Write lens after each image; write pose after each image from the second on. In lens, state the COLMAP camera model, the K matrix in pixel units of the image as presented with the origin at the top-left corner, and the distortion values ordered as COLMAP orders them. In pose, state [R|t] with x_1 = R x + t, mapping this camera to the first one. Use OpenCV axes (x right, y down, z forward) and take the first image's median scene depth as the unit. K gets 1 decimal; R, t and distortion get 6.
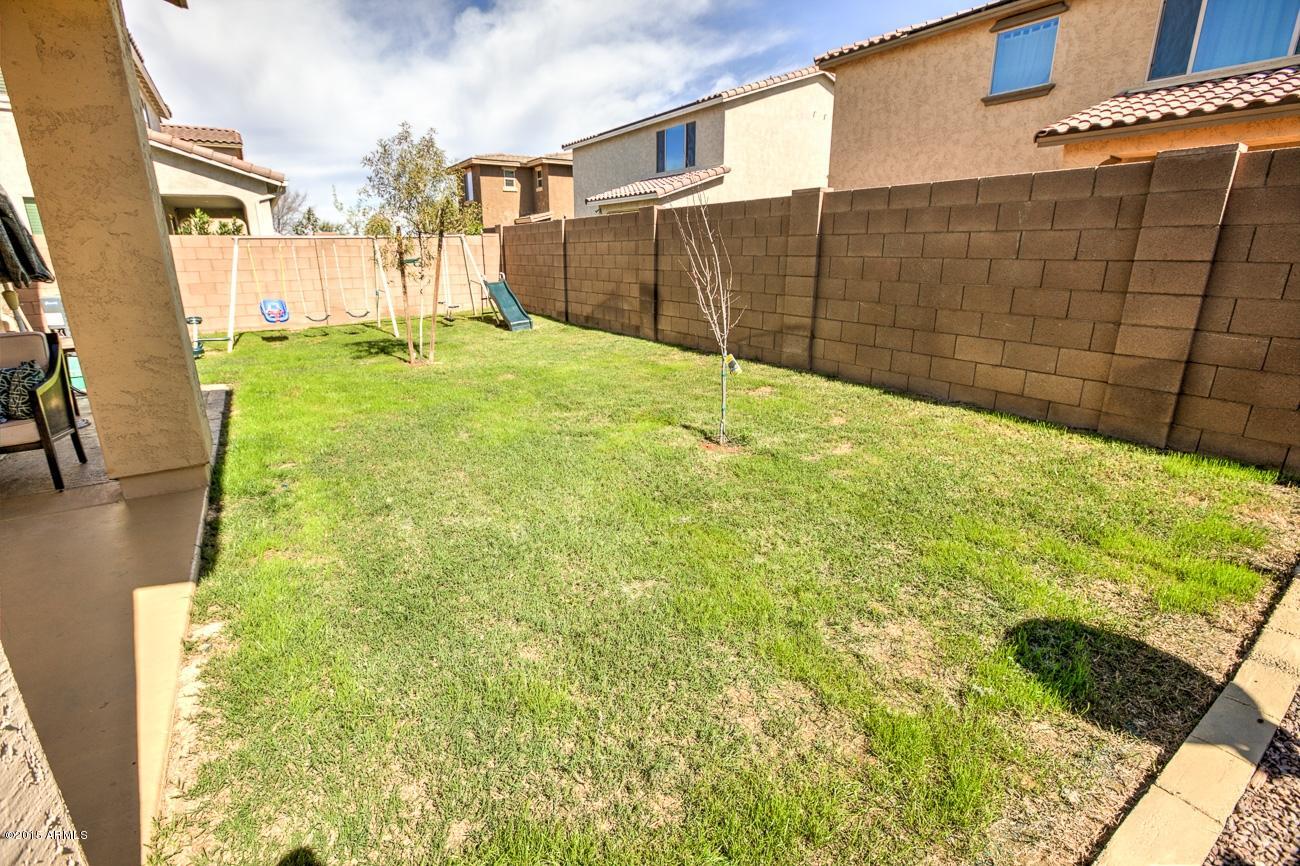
lens RADIAL K [[588.4, 0, 646.9], [0, 588.4, 428.7], [0, 0, 1]] dist [-0.061258, 0.020259]
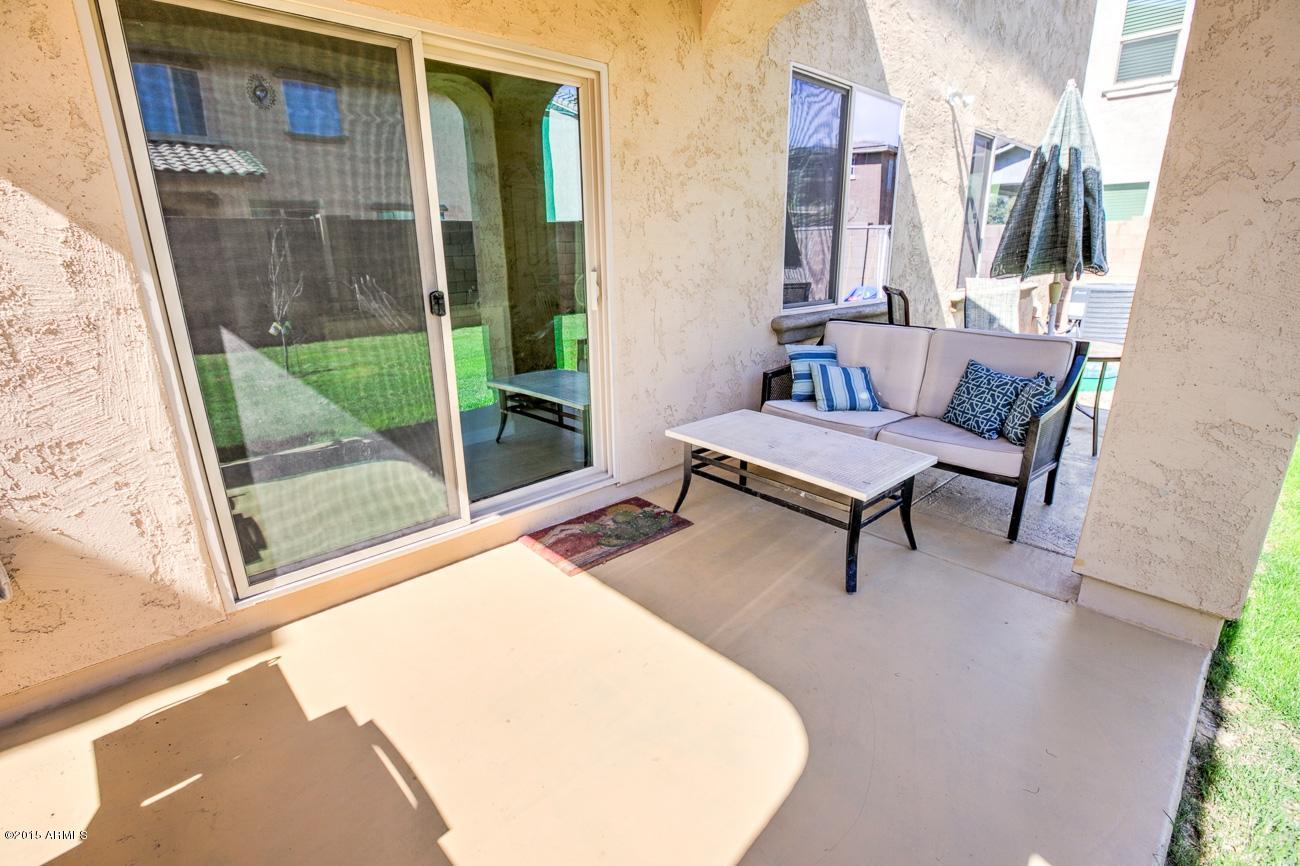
lens RADIAL K [[590.1, 0, 651.6], [0, 590.1, 427.3], [0, 0, 1]] dist [-0.040058, 0.008913]
pose [[0.154715, 0.280479, -0.947309, -0.396703], [-0.271179, 0.934083, 0.232273, -0.092546], [0.950013, 0.220954, 0.220577, 0.310197]]
